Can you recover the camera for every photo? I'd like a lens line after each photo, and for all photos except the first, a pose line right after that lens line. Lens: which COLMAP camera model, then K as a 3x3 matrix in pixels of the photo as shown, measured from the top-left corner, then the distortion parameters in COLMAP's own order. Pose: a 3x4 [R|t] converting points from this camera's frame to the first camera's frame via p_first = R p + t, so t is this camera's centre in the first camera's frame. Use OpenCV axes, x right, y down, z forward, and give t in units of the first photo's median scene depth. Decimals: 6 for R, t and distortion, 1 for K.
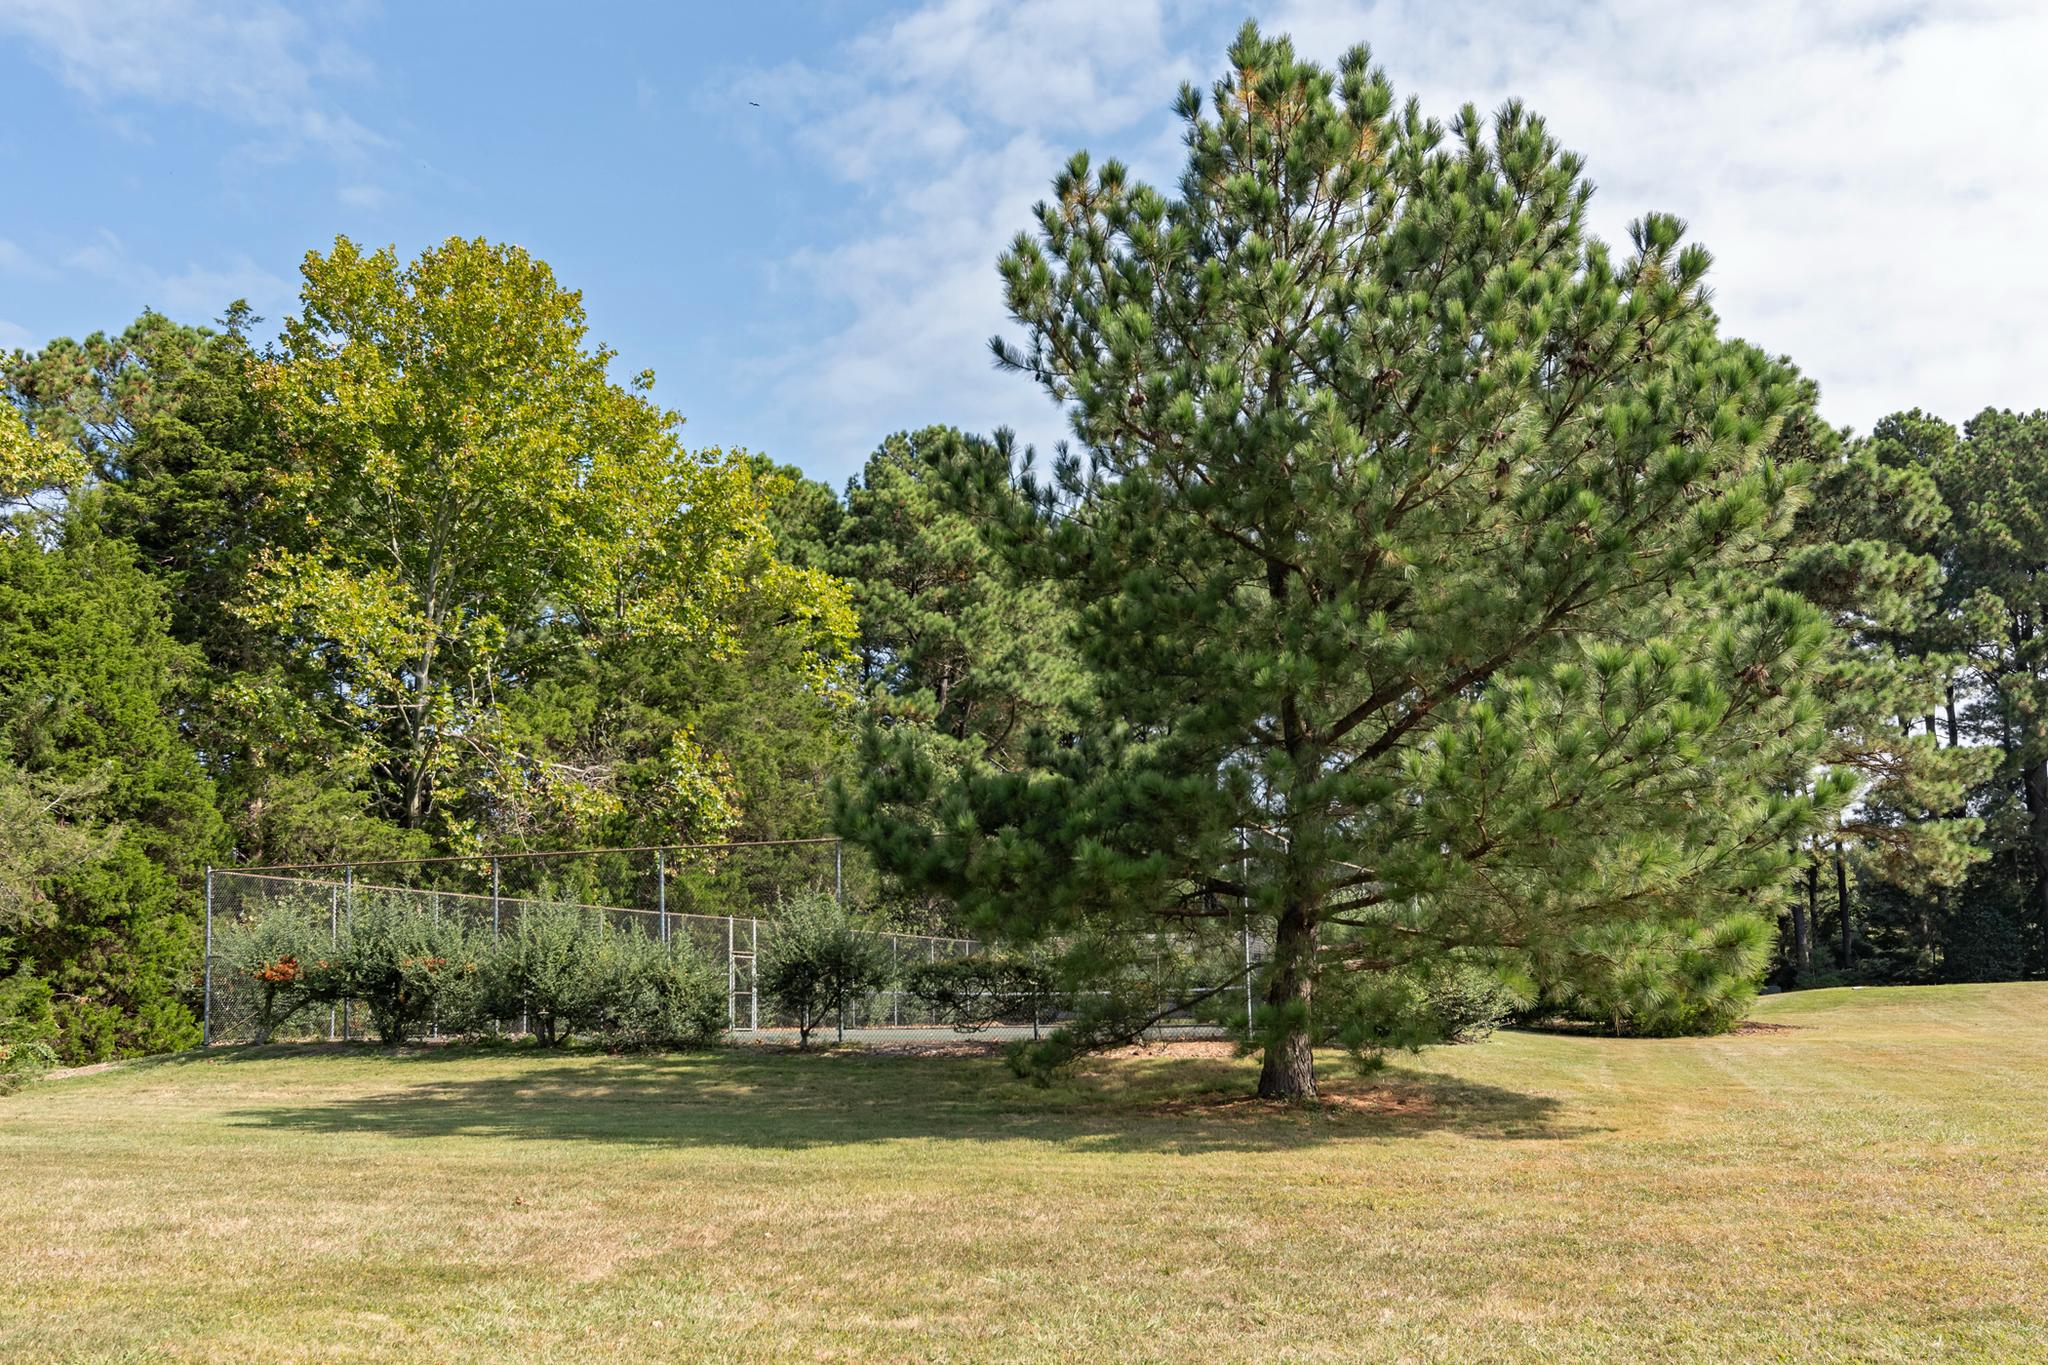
lens RADIAL K [[1735.8, 0, 1024.0], [0, 1735.8, 682.5], [0, 0, 1]] dist [0.000738, -0.000055]
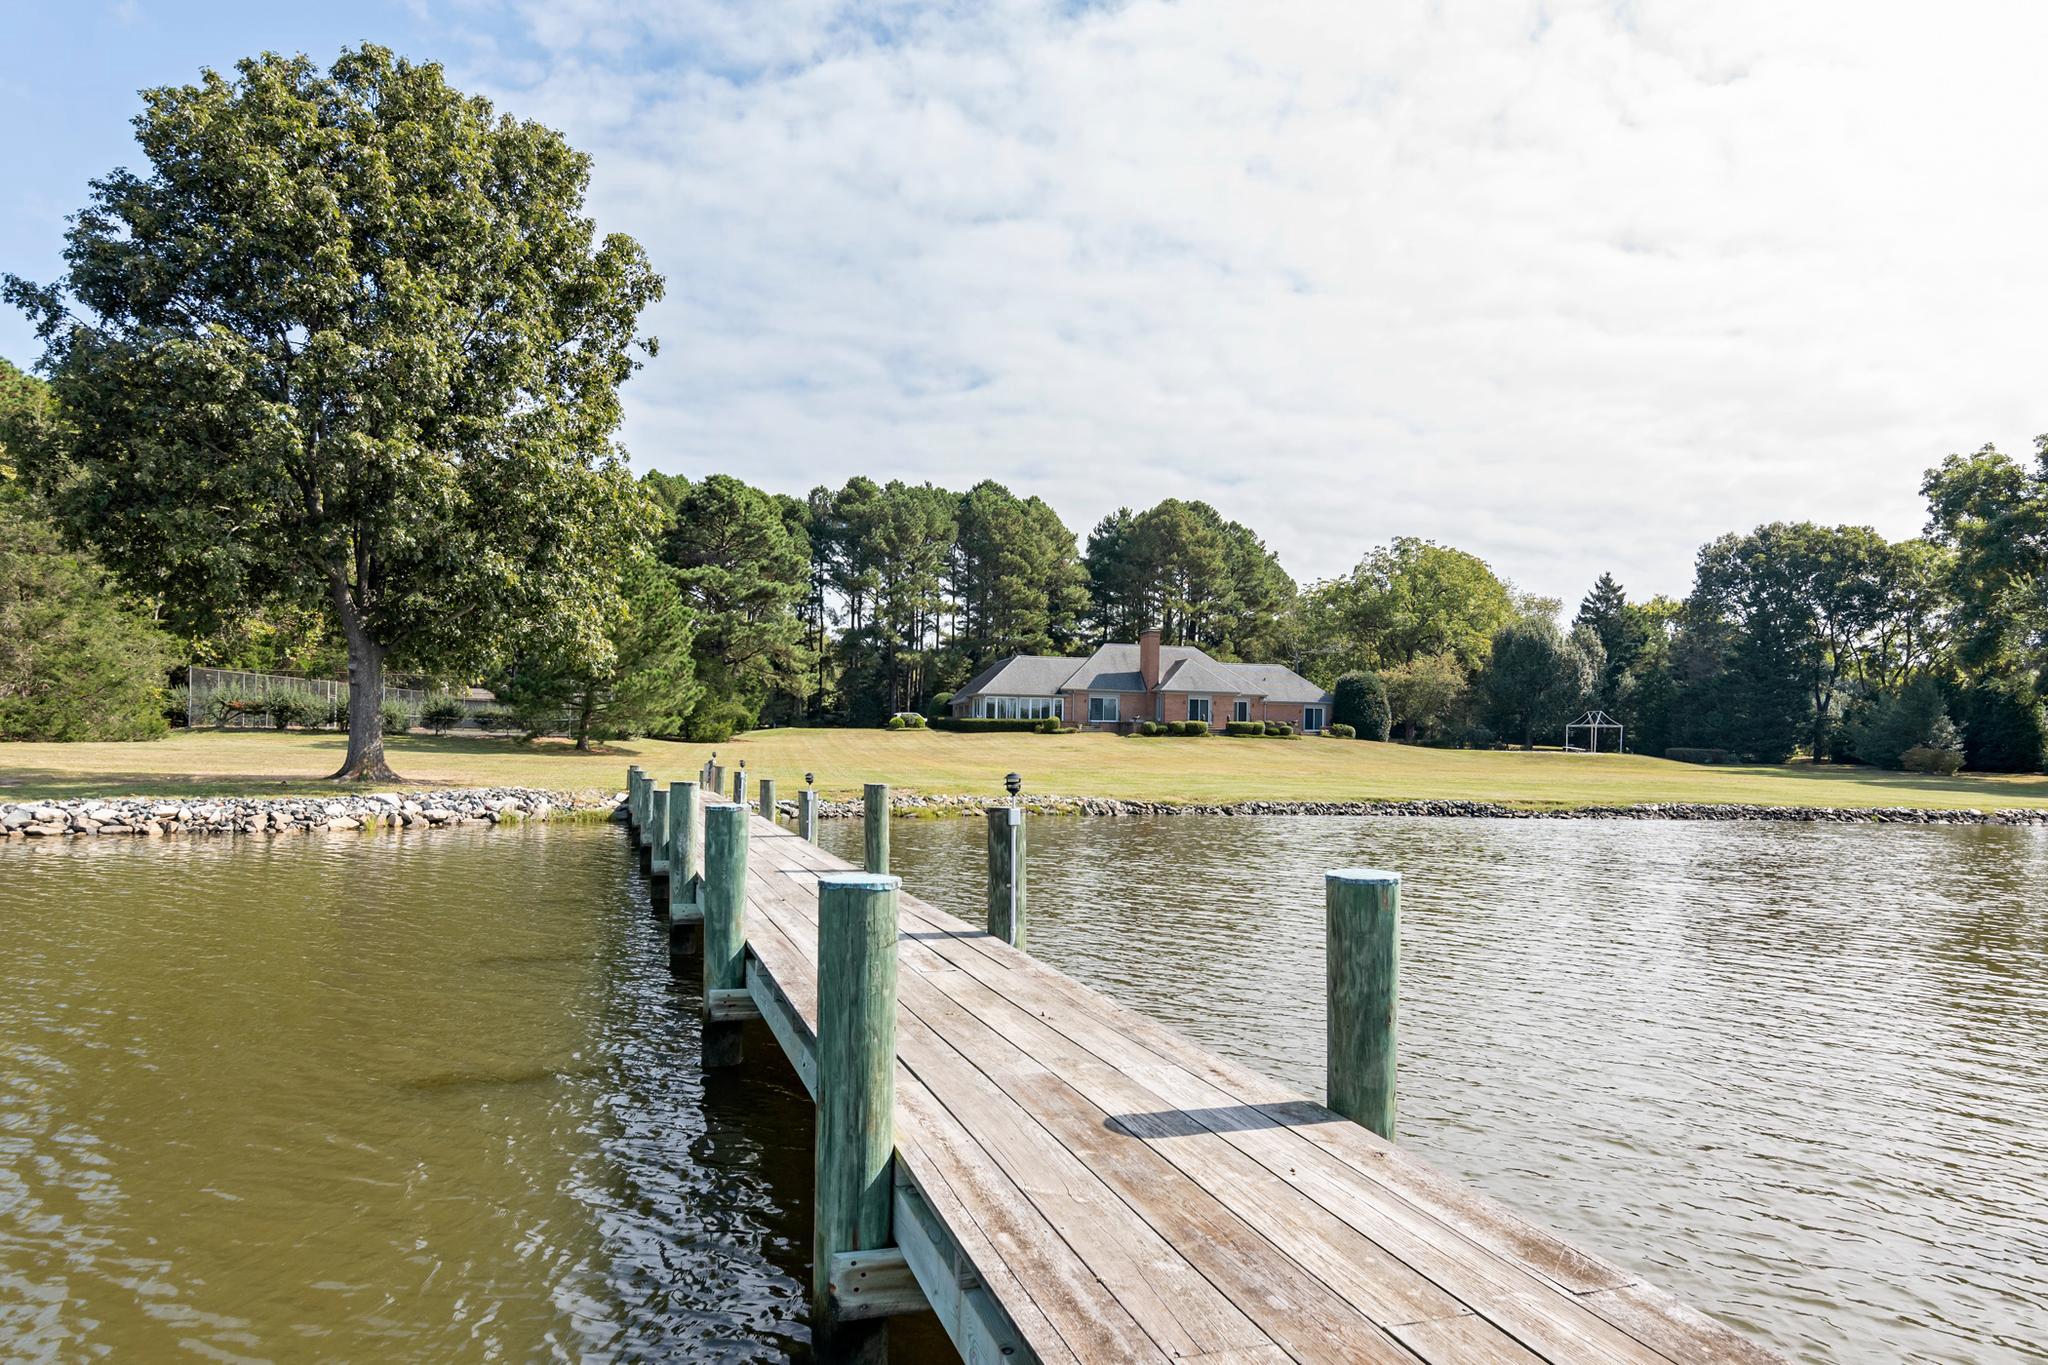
lens RADIAL K [[1263.7, 0, 1018.3], [0, 1263.7, 688.2], [0, 0, 1]] dist [-0.000794, -0.000598]
pose [[0.867437, 0.052111, 0.494811, -0.343513], [-0.129482, 0.983877, 0.123374, -0.329419], [-0.480404, -0.171088, 0.860198, -1.643196]]
